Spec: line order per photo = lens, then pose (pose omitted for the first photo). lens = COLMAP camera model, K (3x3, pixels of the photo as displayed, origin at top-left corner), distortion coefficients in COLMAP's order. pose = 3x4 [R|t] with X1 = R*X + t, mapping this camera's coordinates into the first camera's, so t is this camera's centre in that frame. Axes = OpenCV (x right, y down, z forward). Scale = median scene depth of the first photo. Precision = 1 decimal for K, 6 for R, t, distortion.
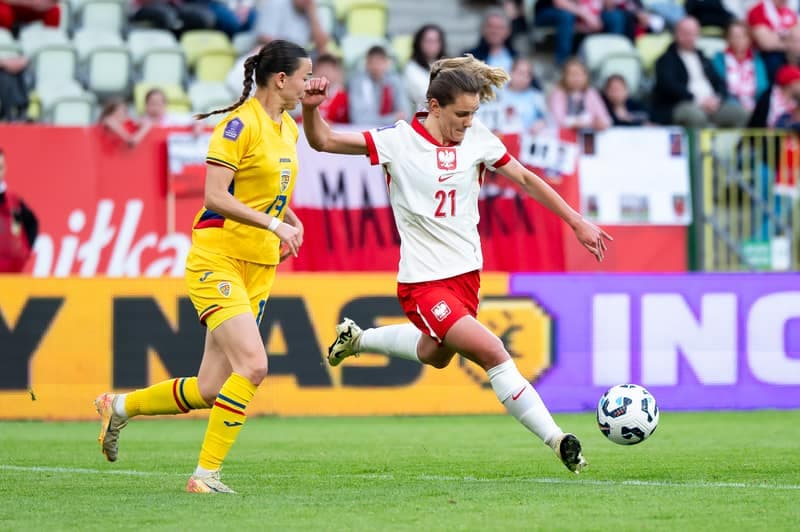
lens RADIAL K [[359.5, 0, 401.3], [0, 359.5, 265.4], [0, 0, 1]] dist [-0.007785, -0.000220]
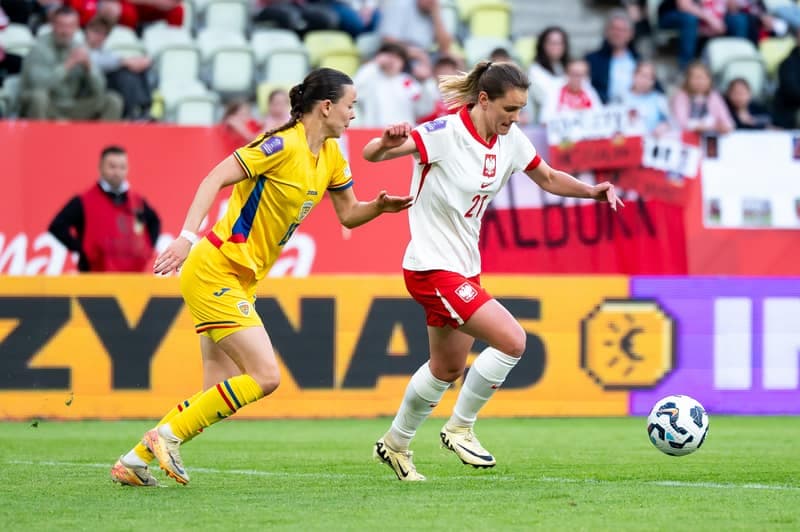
lens RADIAL K [[359.5, 0, 398.8], [0, 359.5, 266.7], [0, 0, 1]] dist [-0.007785, -0.000220]
pose [[0.999954, 0.007152, -0.006315, -0.341956], [-0.007151, 0.999974, 0.000271, 0.000440], [0.006317, -0.000225, 0.999980, -0.001150]]
